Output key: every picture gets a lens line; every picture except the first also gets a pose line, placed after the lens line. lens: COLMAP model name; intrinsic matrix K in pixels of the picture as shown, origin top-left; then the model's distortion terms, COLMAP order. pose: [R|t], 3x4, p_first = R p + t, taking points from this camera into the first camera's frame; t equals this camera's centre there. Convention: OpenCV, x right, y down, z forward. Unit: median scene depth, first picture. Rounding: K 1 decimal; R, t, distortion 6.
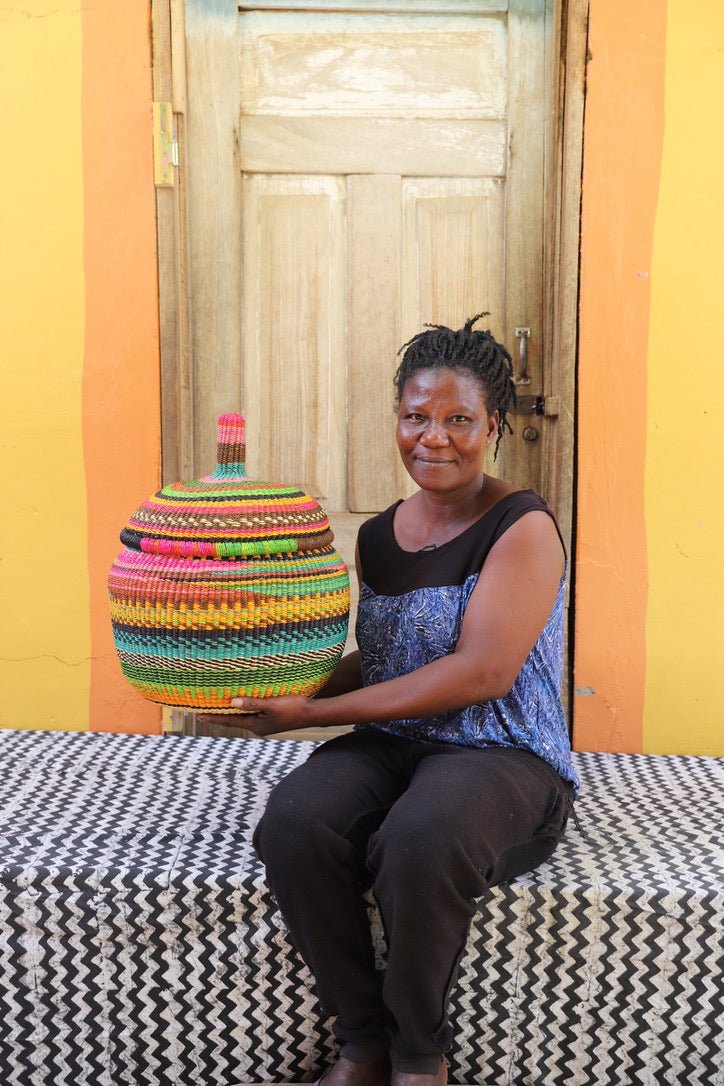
lens RADIAL K [[1093.8, 0, 361.1], [0, 1093.8, 542.9], [0, 0, 1]] dist [-0.011969, 0.011985]
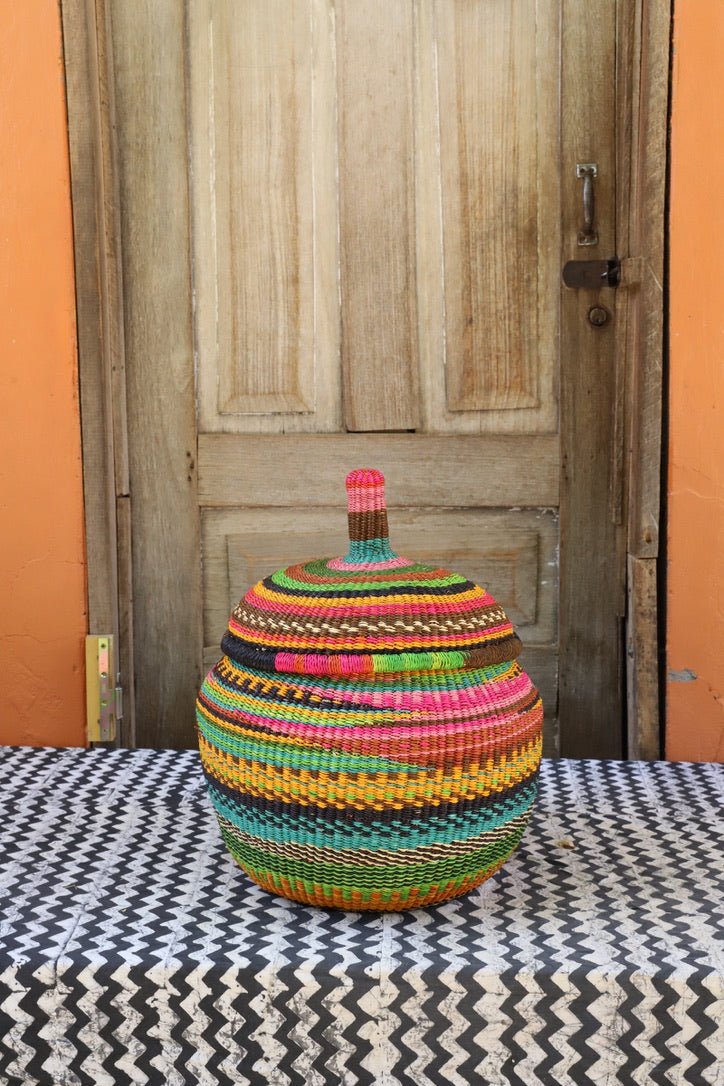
lens RADIAL K [[1259.0, 0, 360.4], [0, 1259.0, 542.7], [0, 0, 1]] dist [0.058556, -0.001281]
pose [[0.999868, -0.016193, -0.001578, -0.001008], [0.016198, 0.999863, 0.003347, 0.042794], [0.001523, -0.003372, 0.999993, 0.180130]]
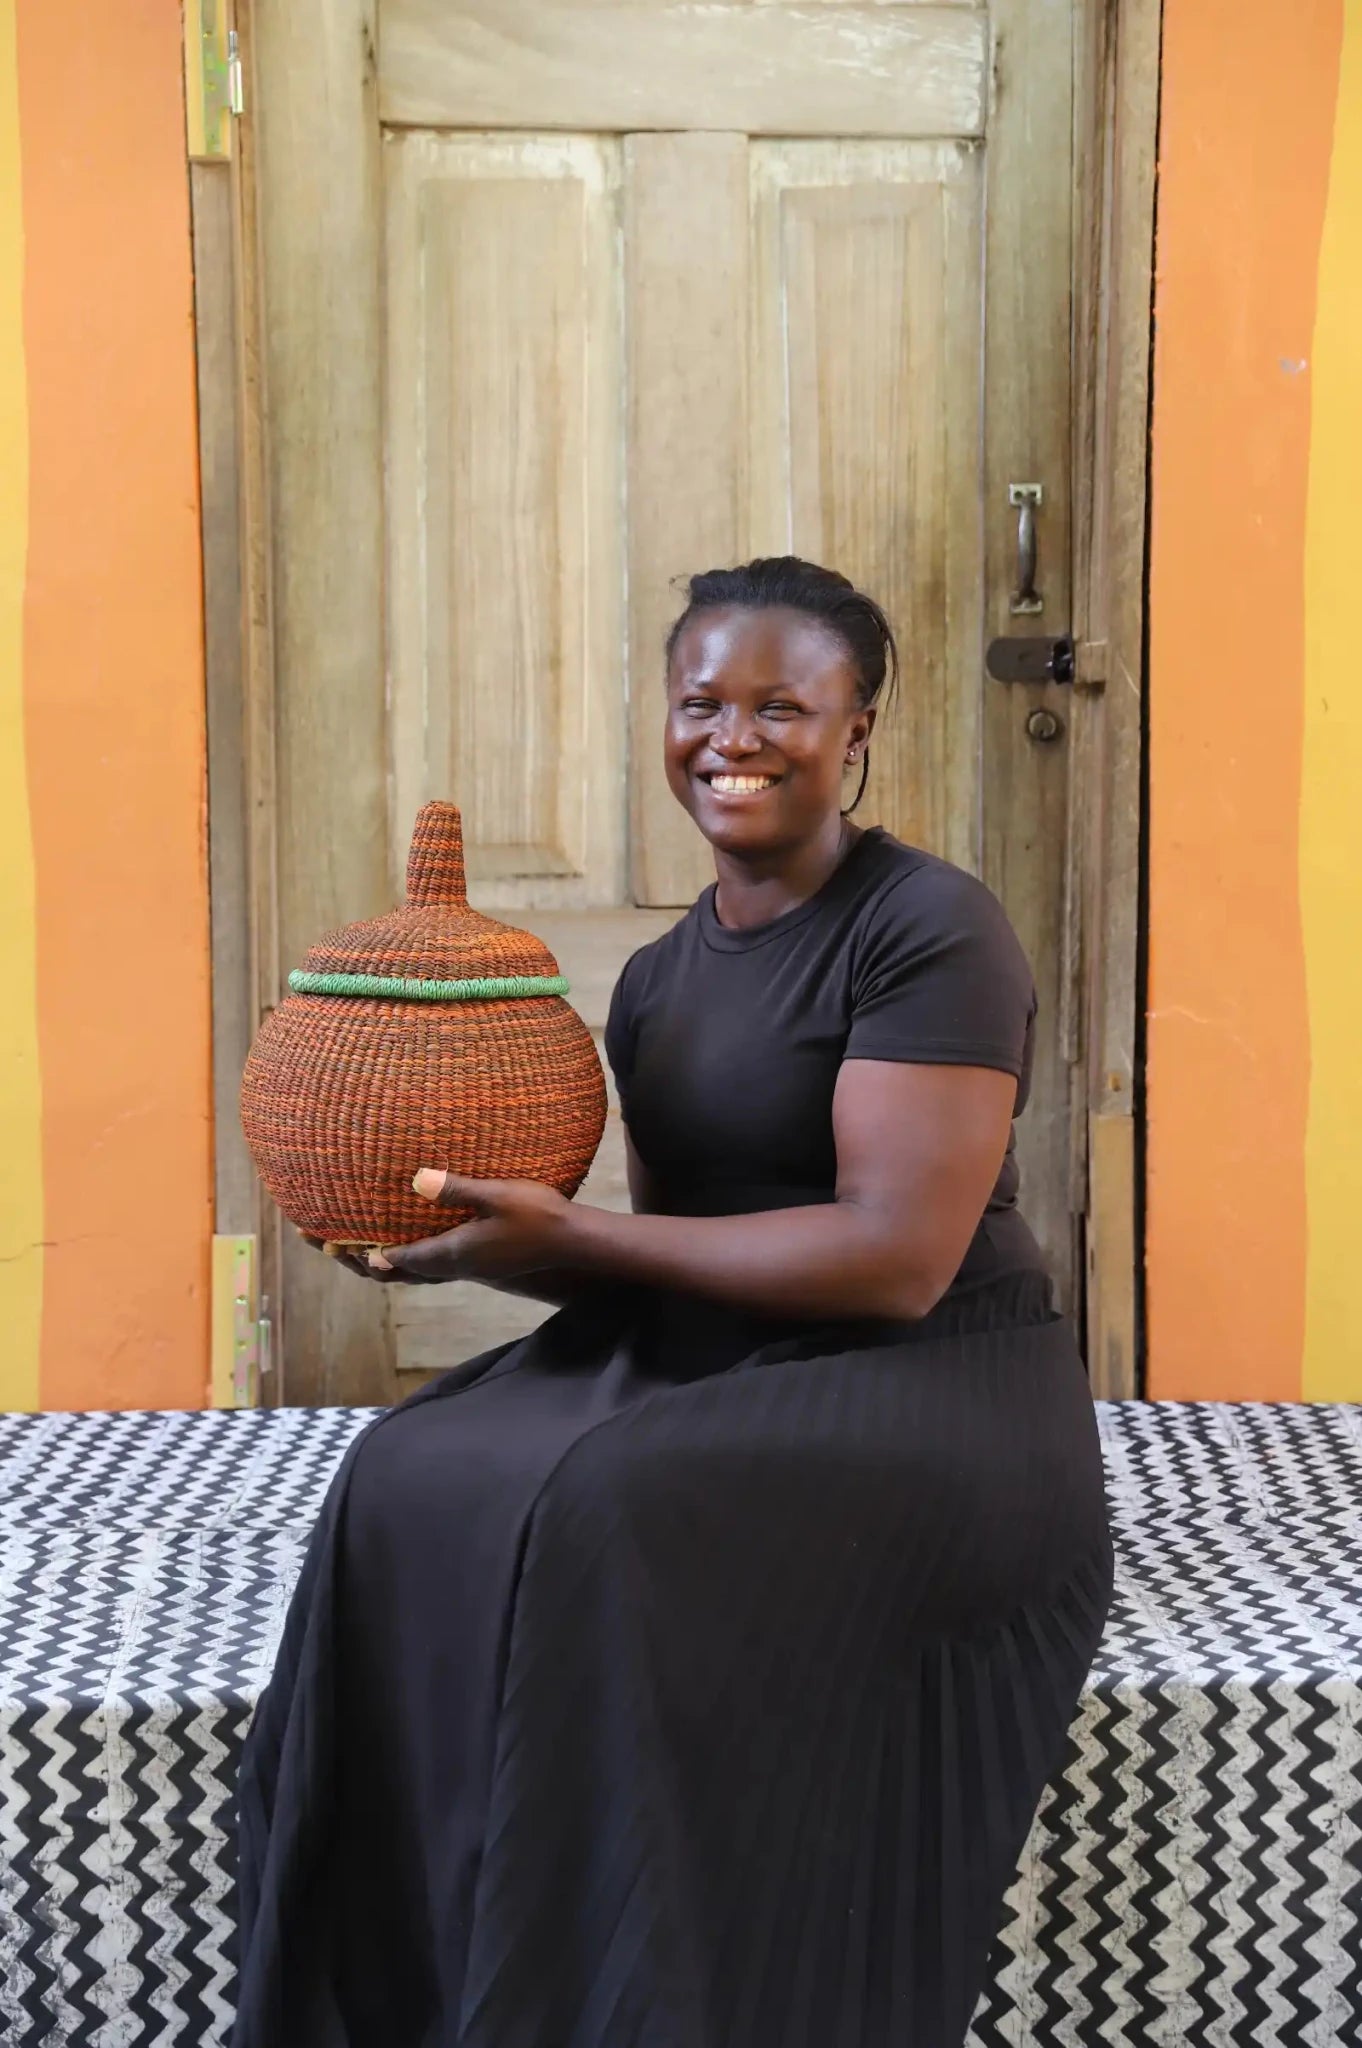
lens RADIAL K [[3127.1, 0, 680.9], [0, 3127.1, 1022.0], [0, 0, 1]] dist [0.114547, -0.007229]
pose [[0.999363, -0.007493, 0.034881, -0.036457], [0.007743, 0.999945, -0.007033, 0.027622], [-0.034827, 0.007299, 0.999367, -0.258825]]
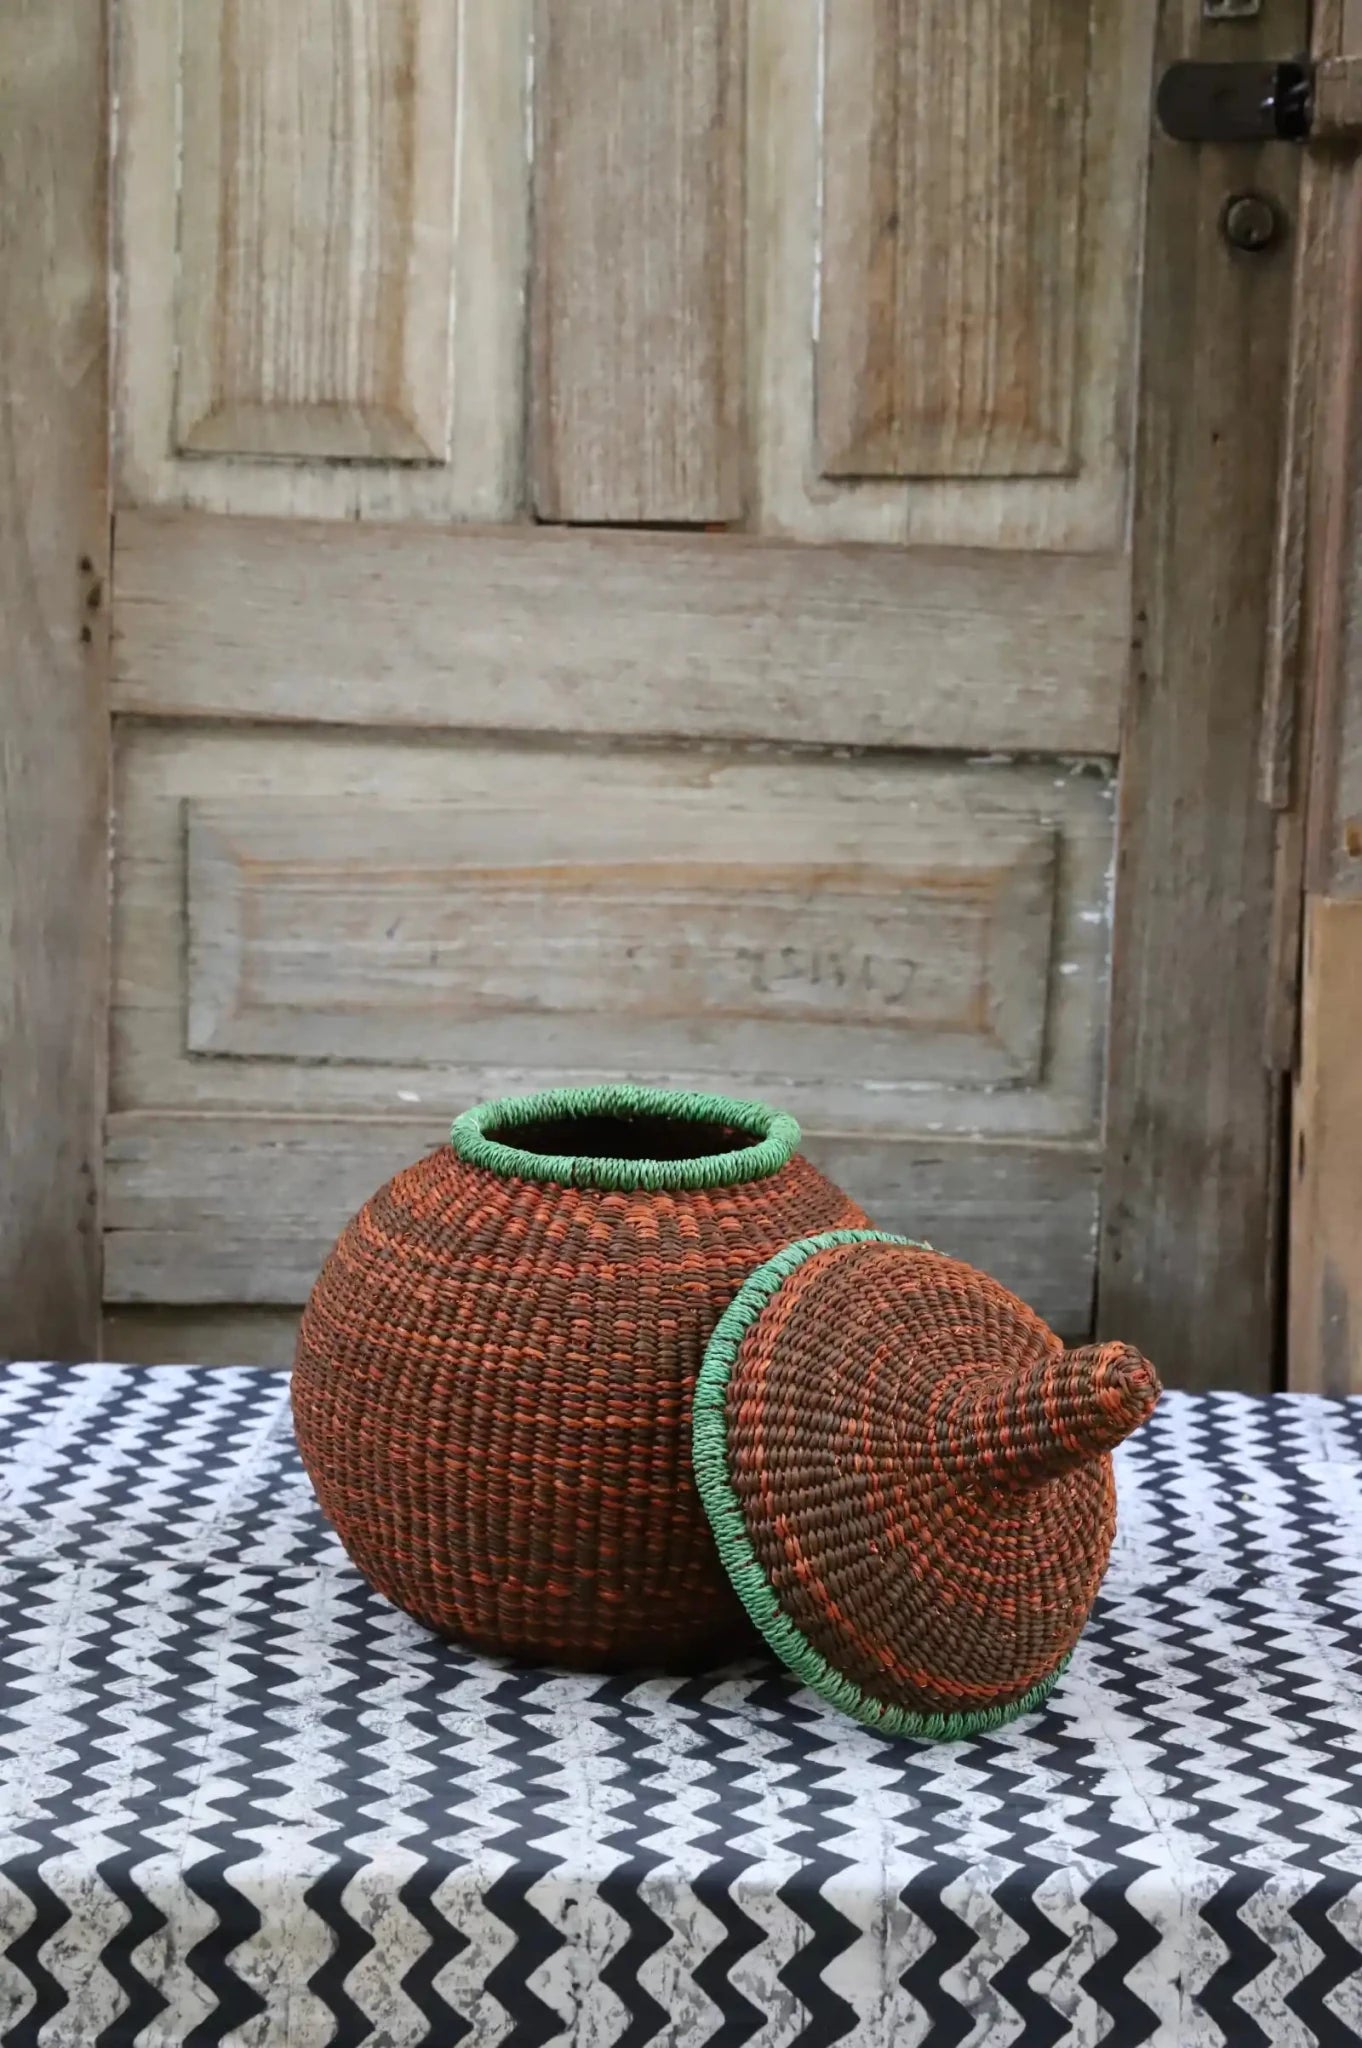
lens RADIAL K [[2605.0, 0, 672.8], [0, 2605.0, 953.0], [0, 0, 1]] dist [0.079714, 0.038541]
pose [[0.999548, 0.023133, 0.019207, 0.013000], [-0.022780, 0.999571, -0.018391, 0.084649], [-0.019624, 0.017945, 0.999646, 0.400528]]
